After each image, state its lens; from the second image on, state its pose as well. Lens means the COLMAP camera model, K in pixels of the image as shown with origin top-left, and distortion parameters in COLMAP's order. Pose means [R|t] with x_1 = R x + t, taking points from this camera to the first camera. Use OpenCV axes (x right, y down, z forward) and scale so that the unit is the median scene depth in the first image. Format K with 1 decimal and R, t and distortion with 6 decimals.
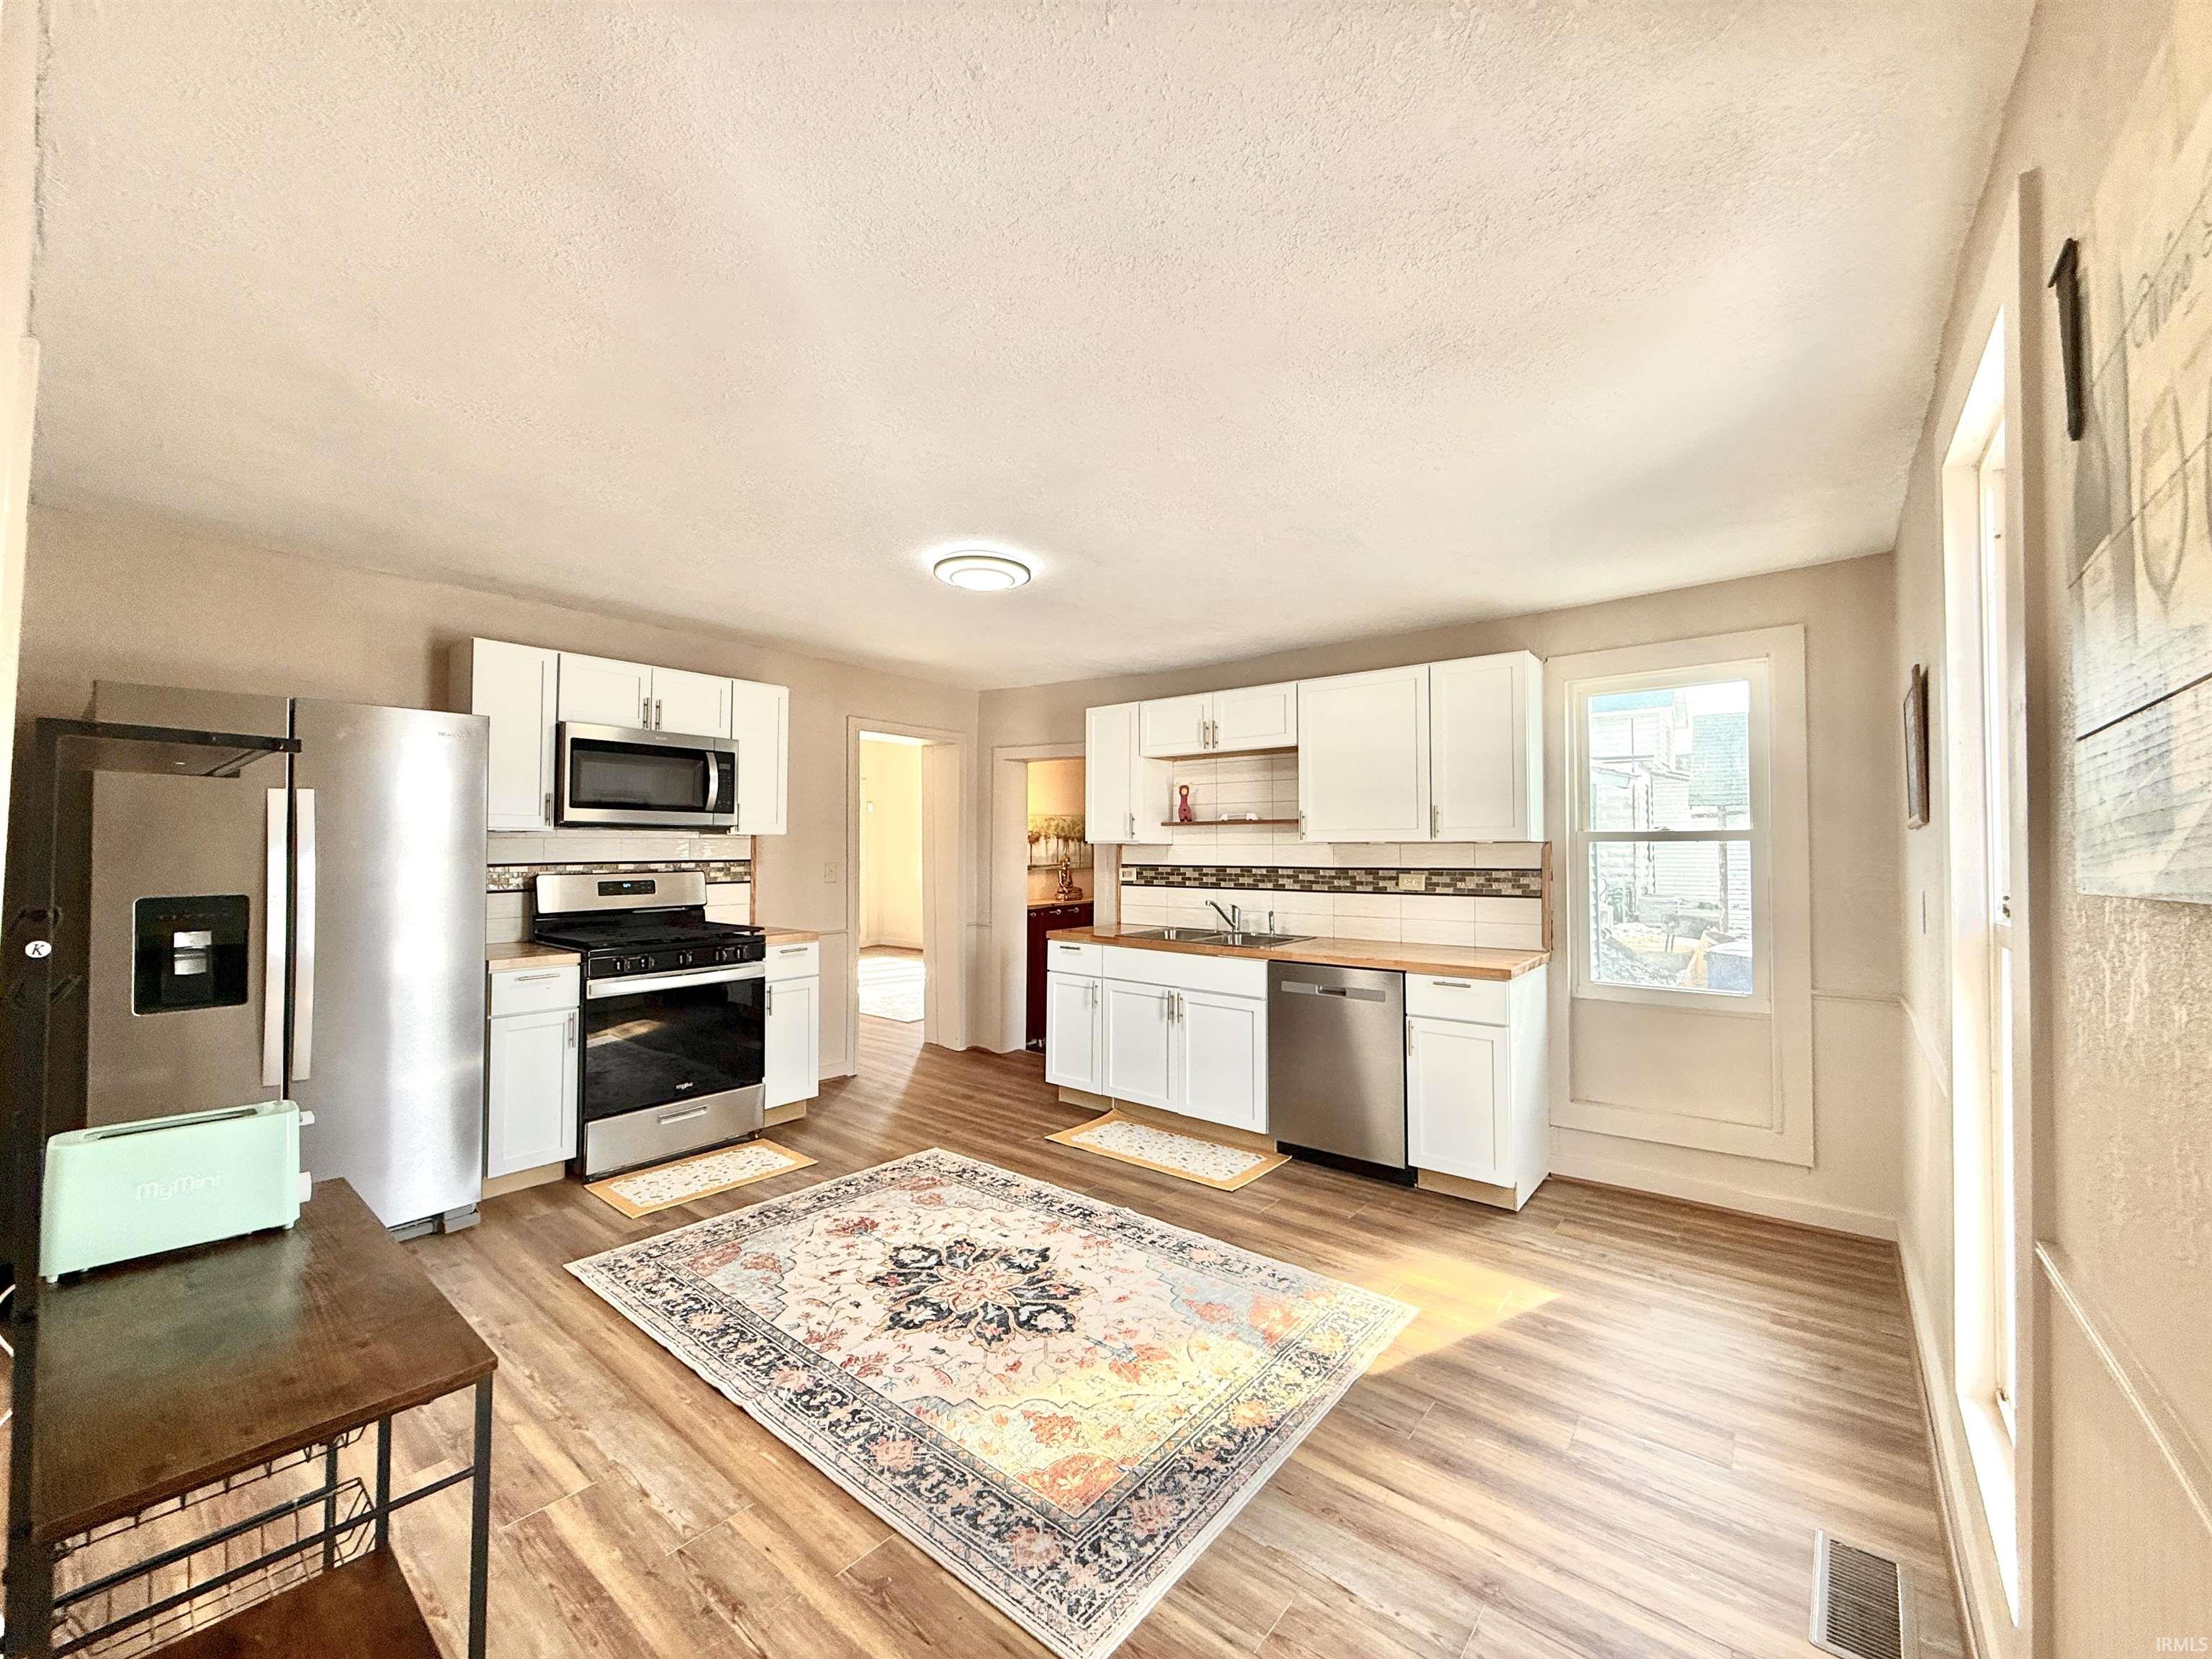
lens RADIAL K [[875.2, 0, 1093.2], [0, 875.2, 827.9], [0, 0, 1]] dist [-0.001994, 0.000161]
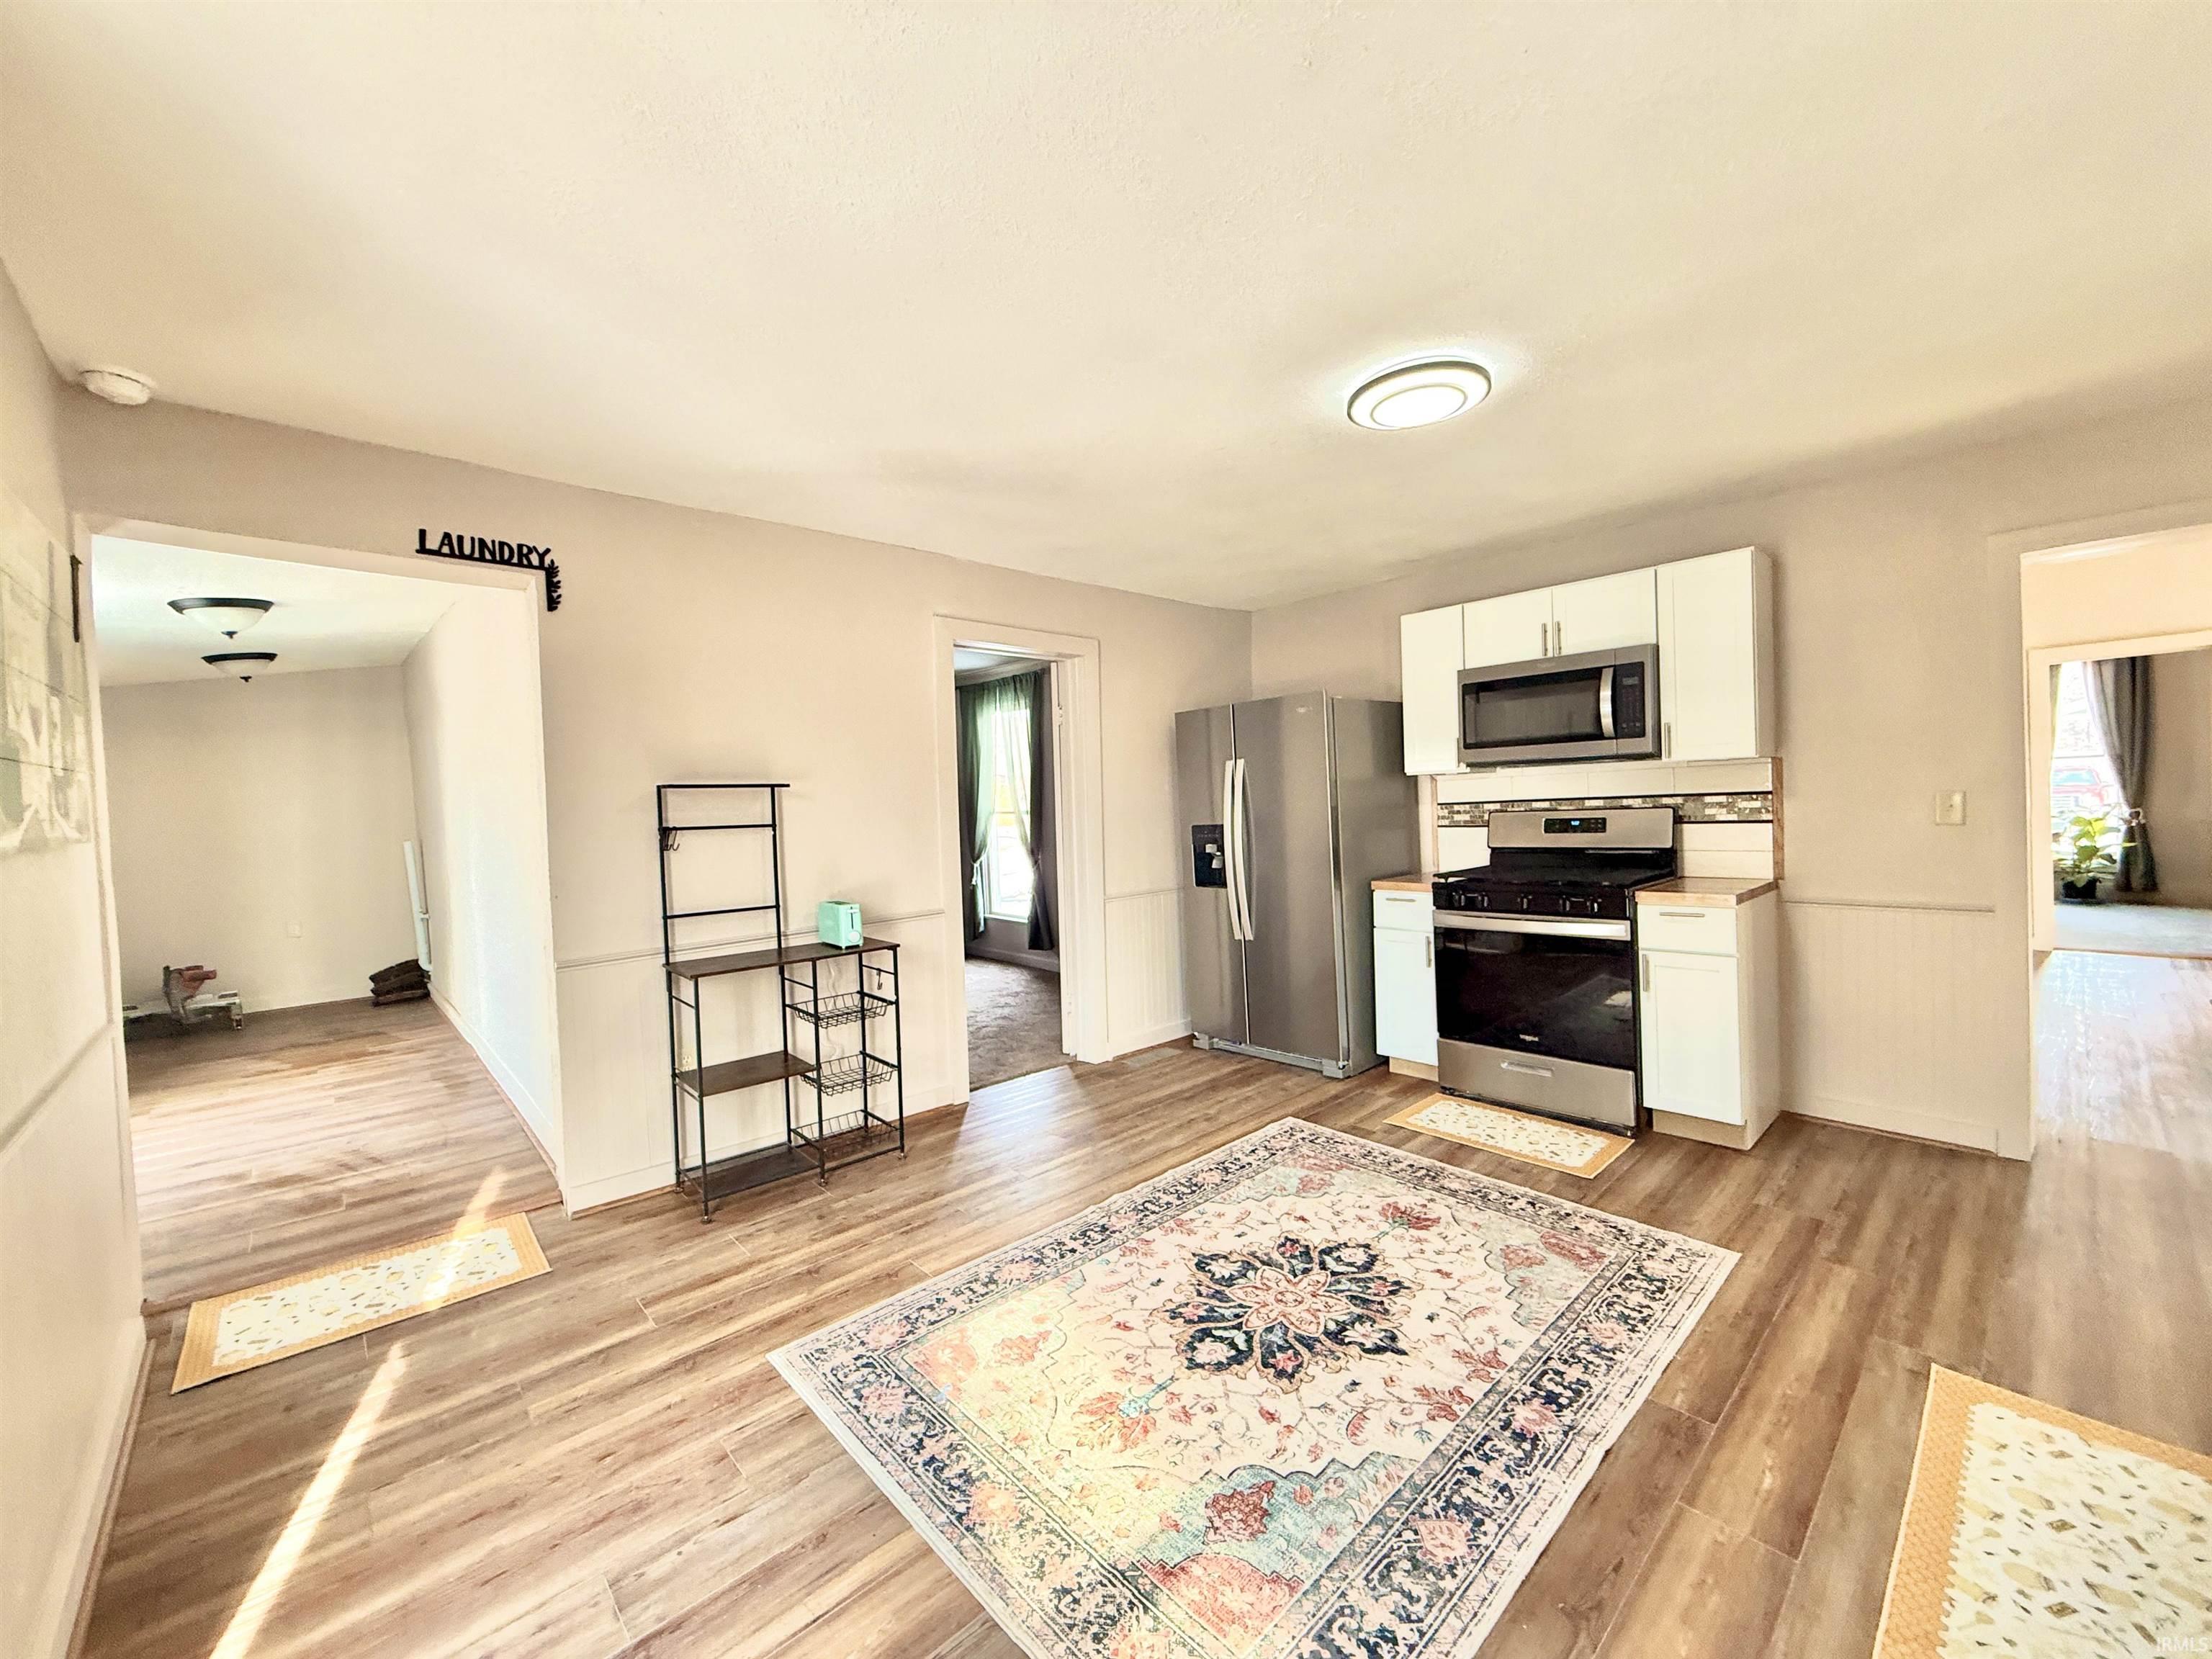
lens RADIAL K [[875.2, 0, 1096.1], [0, 875.2, 833.4], [0, 0, 1]] dist [-0.001994, 0.000161]
pose [[-0.140168, 0.033694, -0.989554, 0.674644], [0.058804, 0.997940, 0.025650, 0.031843], [0.988380, -0.054595, -0.141860, 0.892586]]
